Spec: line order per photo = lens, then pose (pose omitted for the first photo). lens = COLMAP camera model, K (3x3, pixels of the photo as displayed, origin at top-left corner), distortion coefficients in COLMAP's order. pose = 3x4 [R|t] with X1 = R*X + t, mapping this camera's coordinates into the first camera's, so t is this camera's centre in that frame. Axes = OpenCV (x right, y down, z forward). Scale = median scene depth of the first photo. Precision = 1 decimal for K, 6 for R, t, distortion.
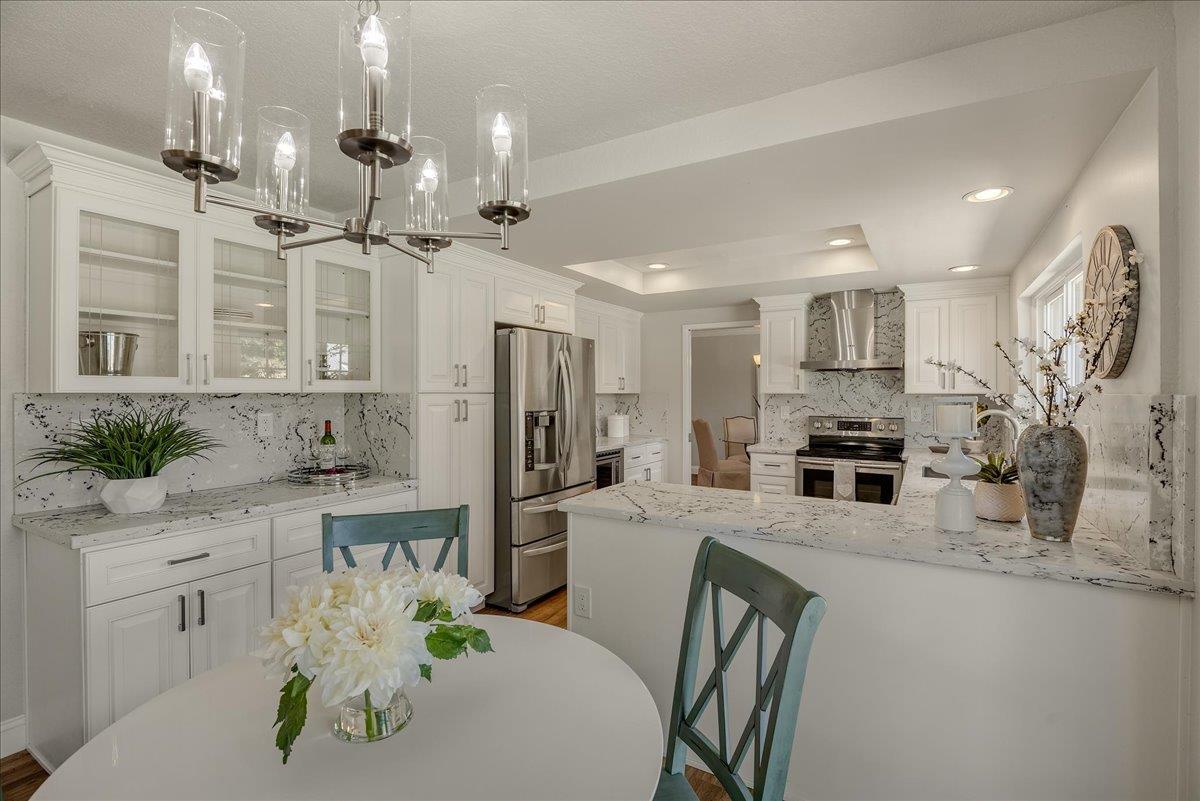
lens RADIAL K [[559.9, 0, 600.0], [0, 559.9, 400.5], [0, 0, 1]] dist [0.005074, -0.023507]
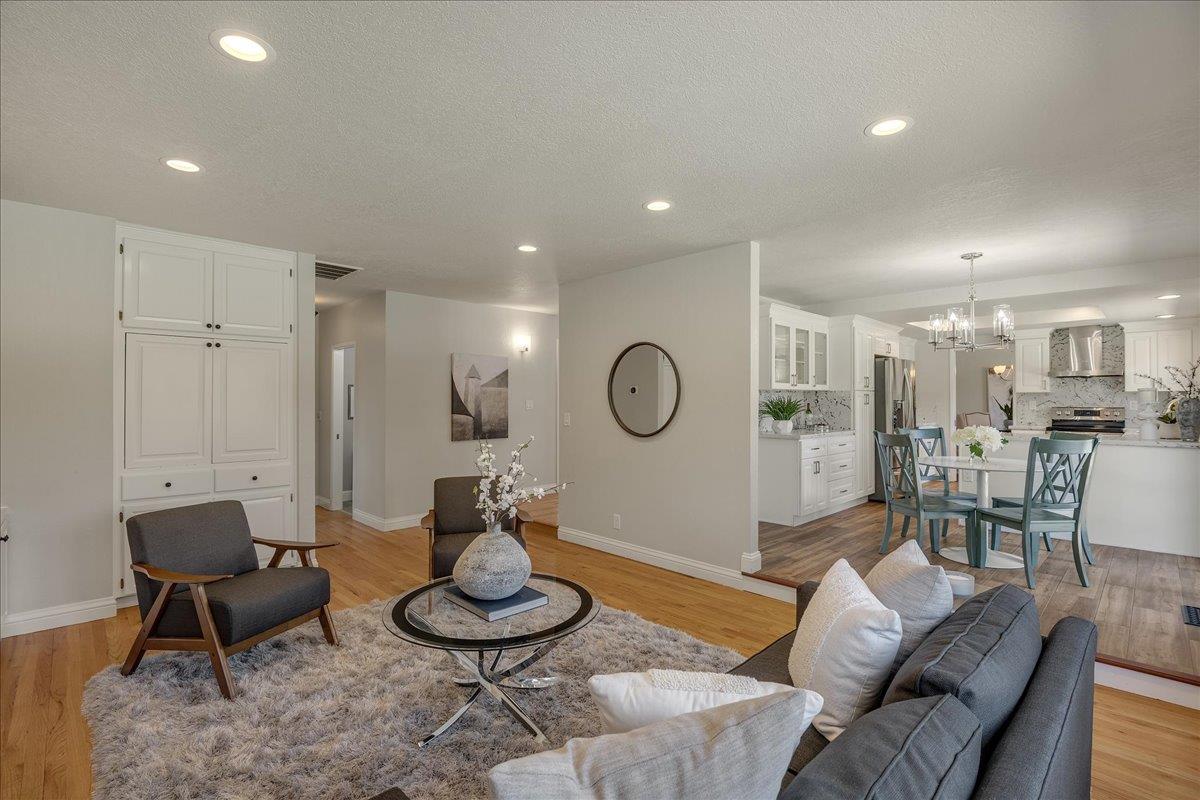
lens RADIAL K [[542.4, 0, 614.8], [0, 542.4, 403.5], [0, 0, 1]] dist [0.009338, -0.021412]
pose [[0.966433, -0.000086, -0.256917, -0.440138], [-0.002898, 0.999933, -0.011236, 0.041425], [0.256901, 0.011603, 0.966368, -0.804719]]
